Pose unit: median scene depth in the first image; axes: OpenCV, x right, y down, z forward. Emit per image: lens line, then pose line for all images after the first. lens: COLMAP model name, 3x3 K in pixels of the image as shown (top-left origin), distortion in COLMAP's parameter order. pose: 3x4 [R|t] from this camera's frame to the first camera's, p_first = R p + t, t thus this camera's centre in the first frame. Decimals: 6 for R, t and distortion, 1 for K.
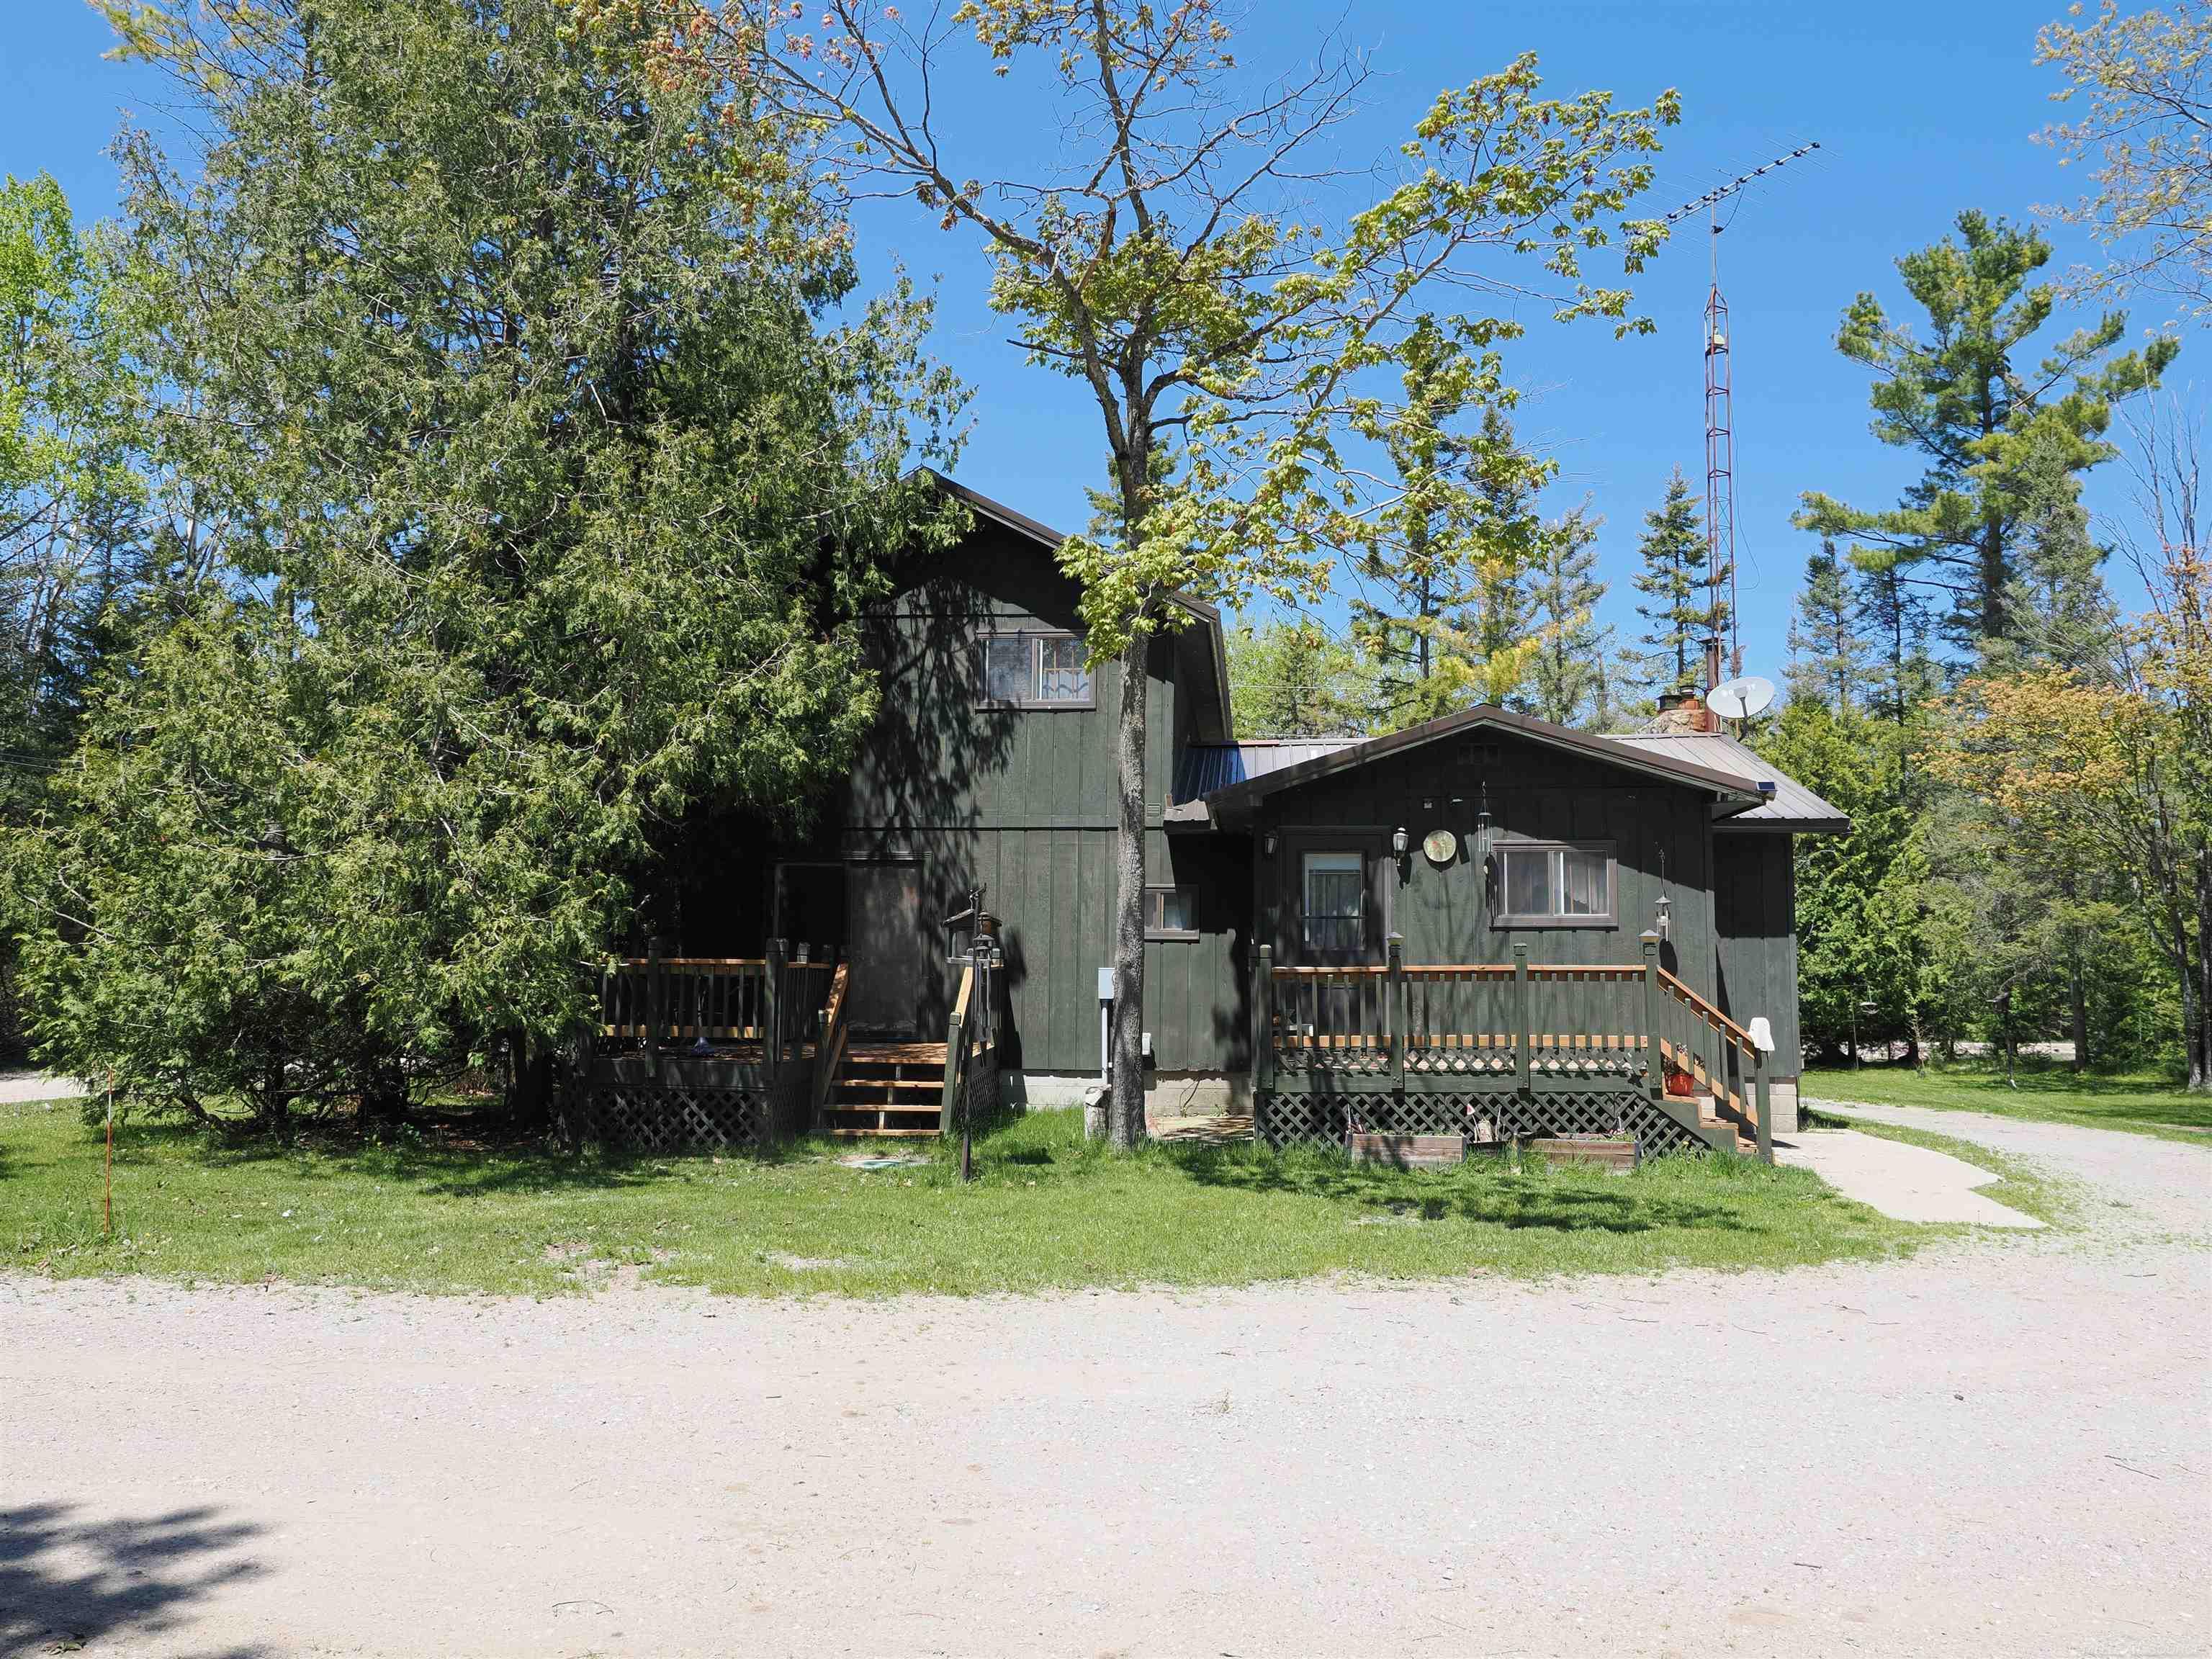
lens RADIAL K [[1605.9, 0, 1111.8], [0, 1605.9, 835.1], [0, 0, 1]] dist [-0.030335, 0.046145]
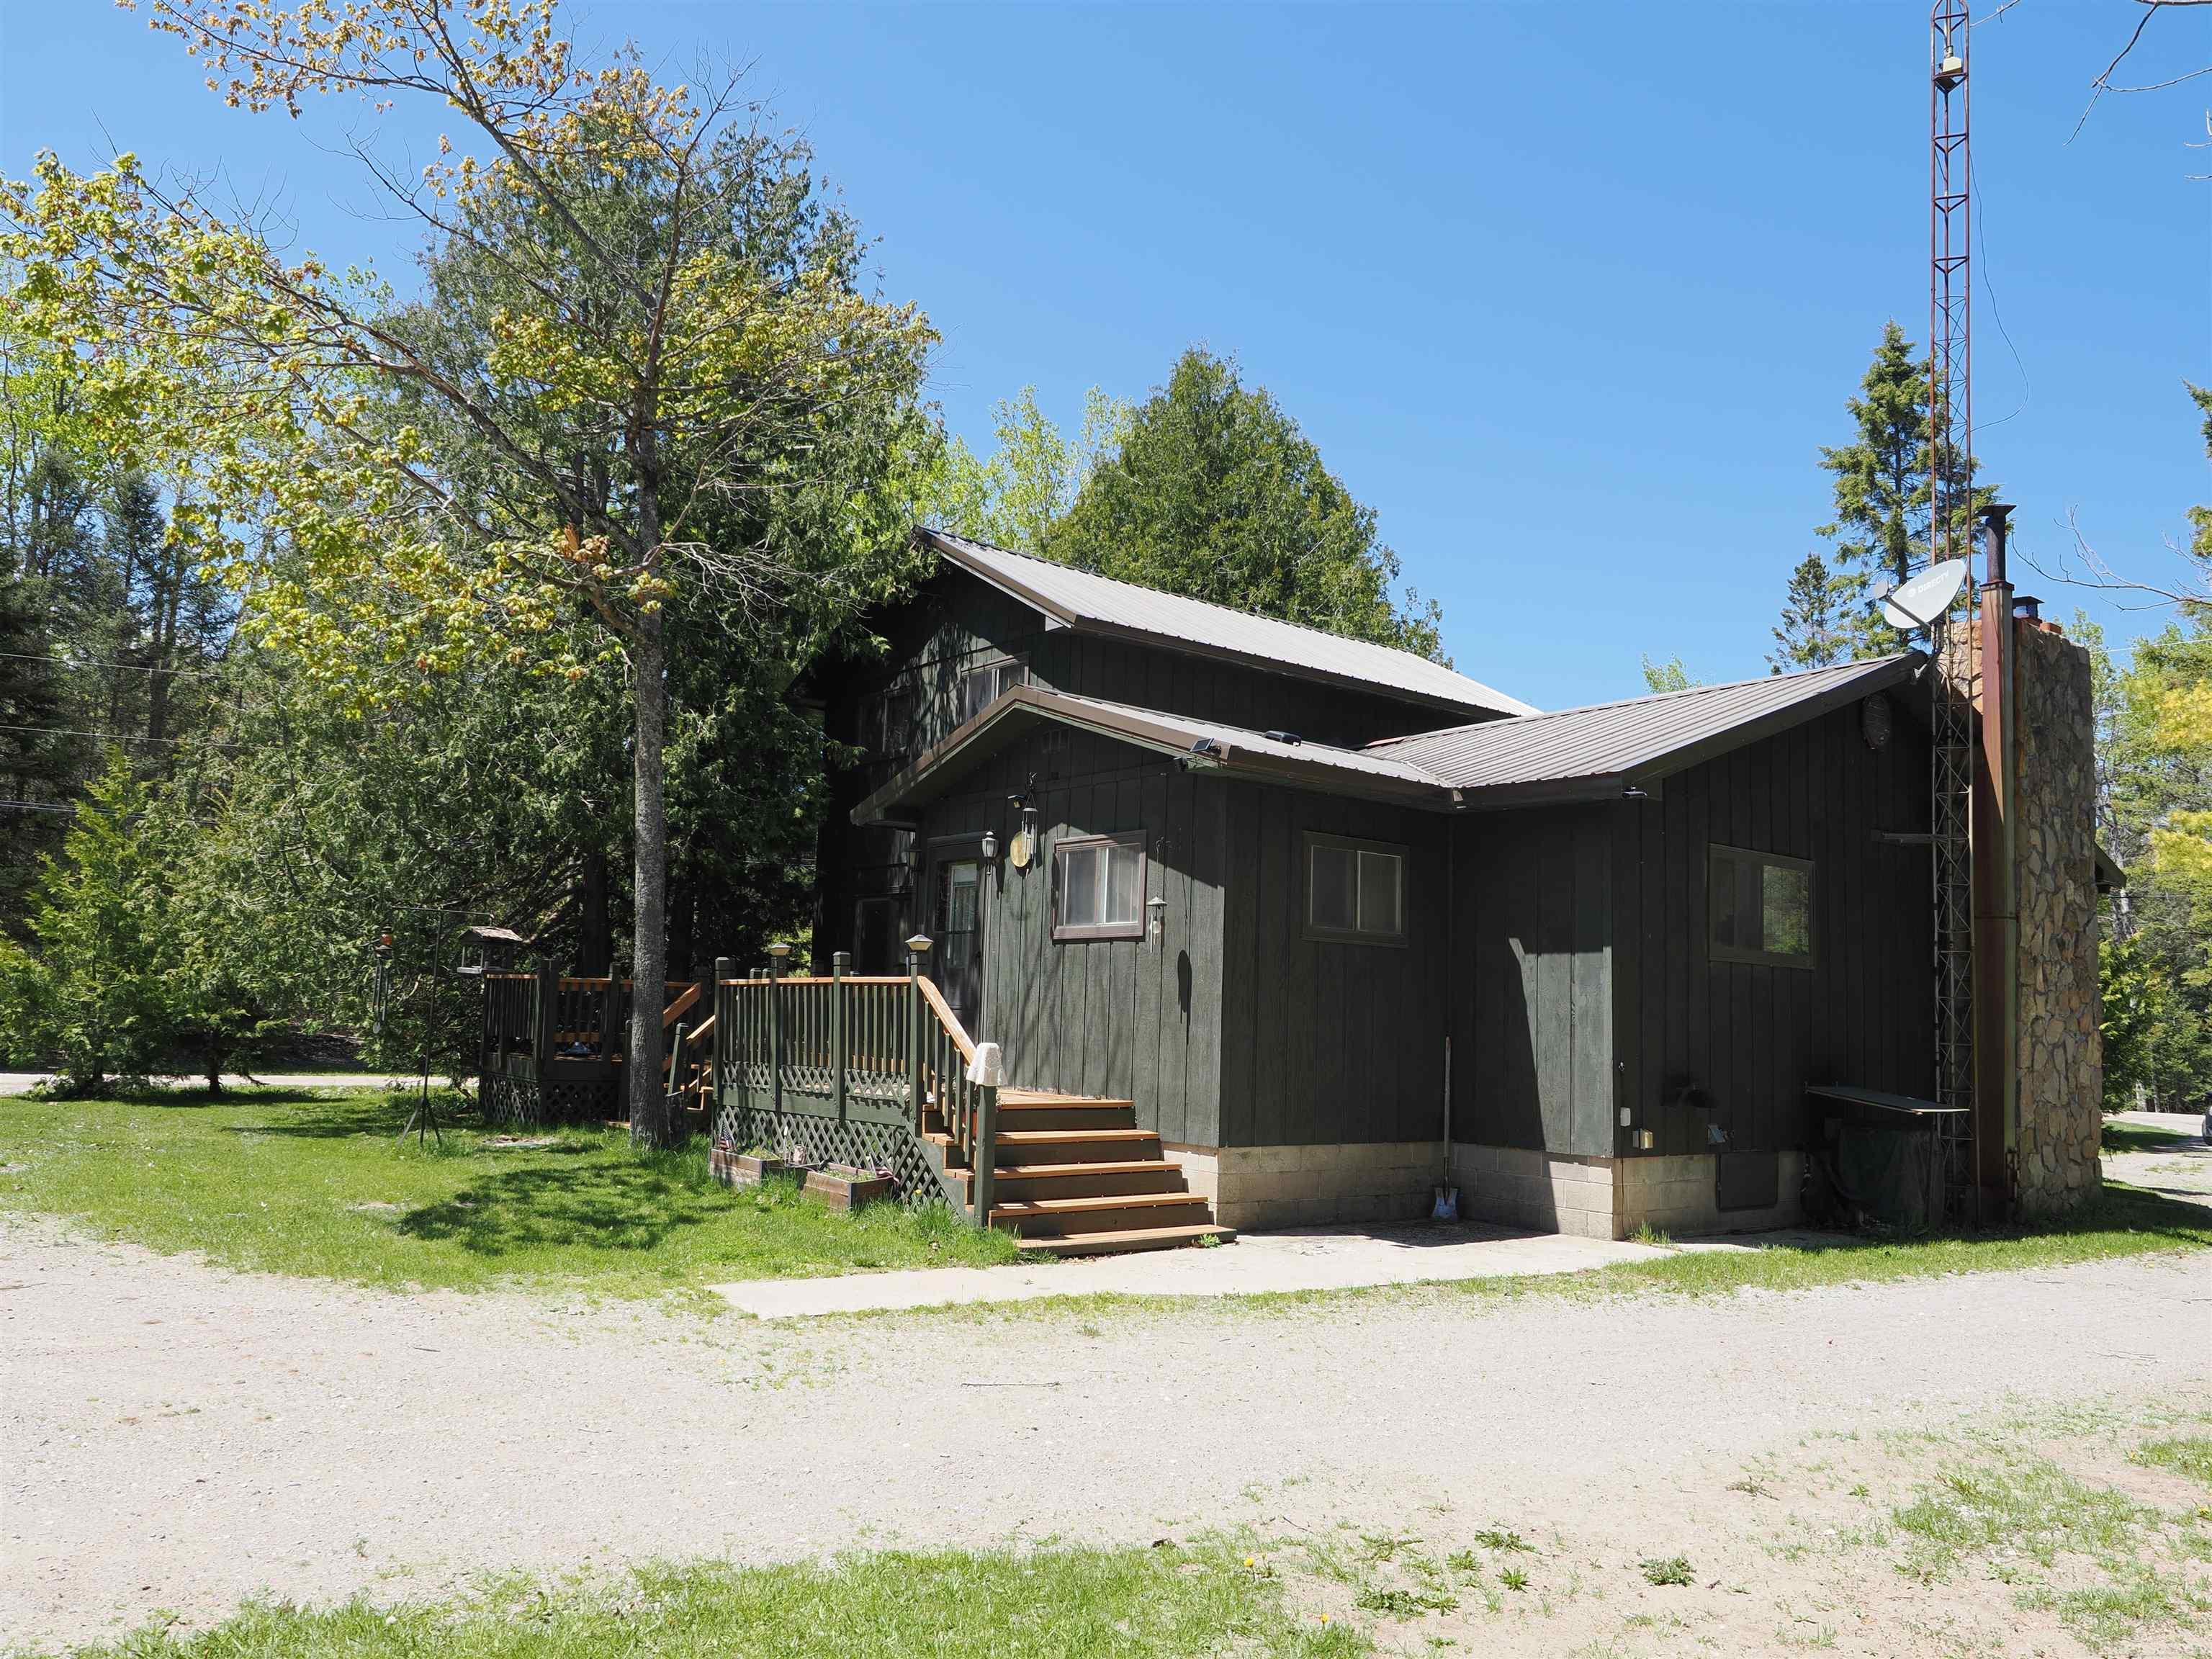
lens RADIAL K [[1605.9, 0, 1111.8], [0, 1605.9, 835.1], [0, 0, 1]] dist [-0.030335, 0.046145]
pose [[0.698620, -0.069775, -0.712082, 0.810200], [0.042853, 0.997527, -0.055702, 0.046903], [0.714208, 0.008399, 0.699883, 0.390905]]
